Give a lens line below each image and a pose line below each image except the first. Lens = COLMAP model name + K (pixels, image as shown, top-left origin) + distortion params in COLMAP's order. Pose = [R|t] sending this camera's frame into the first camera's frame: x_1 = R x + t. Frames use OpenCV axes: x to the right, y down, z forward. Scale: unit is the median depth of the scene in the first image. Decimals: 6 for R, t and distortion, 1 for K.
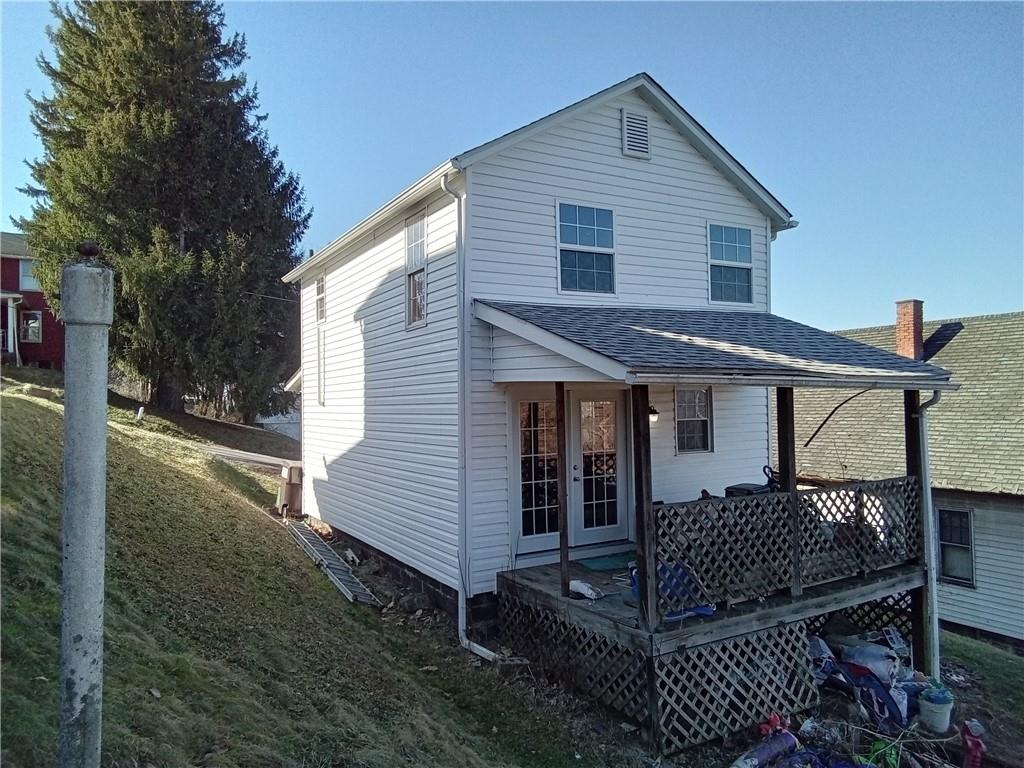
lens RADIAL K [[701.6, 0, 516.0], [0, 701.6, 370.0], [0, 0, 1]] dist [0.047165, -0.054359]
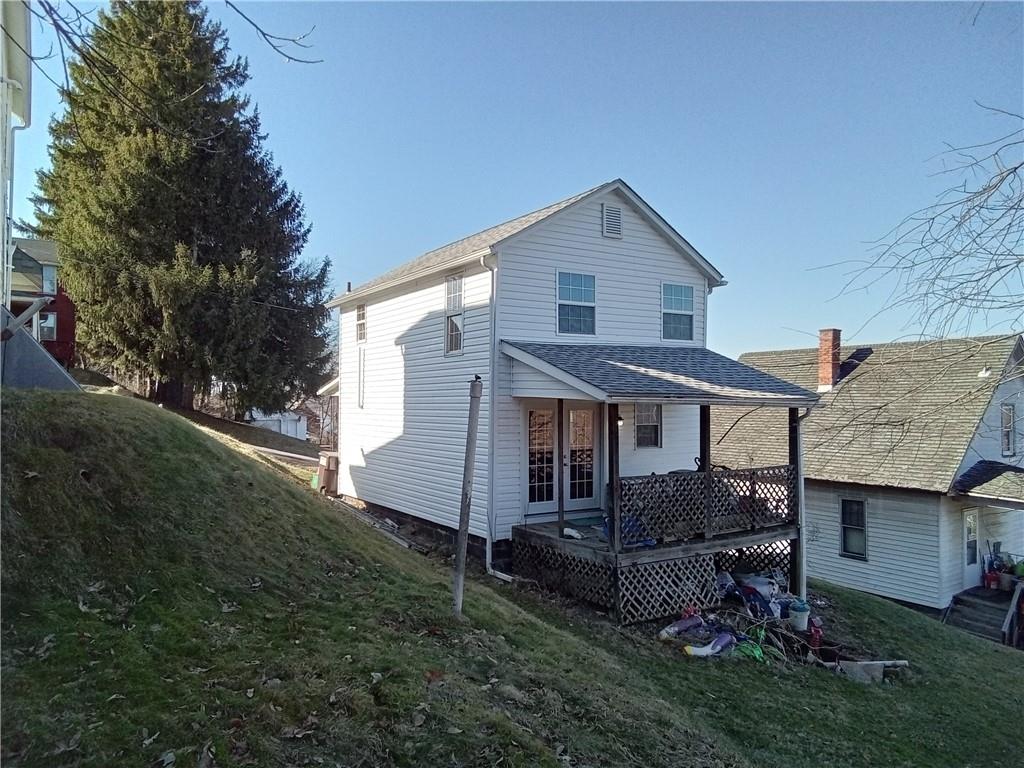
lens RADIAL K [[720.6, 0, 512.0], [0, 720.6, 384.0], [0, 0, 1]] dist [0.022069, 0.000337]
pose [[0.998622, 0.020381, 0.048358, -0.095562], [-0.021303, 0.999599, 0.018630, -0.033177], [-0.047959, -0.019634, 0.998656, -0.447182]]
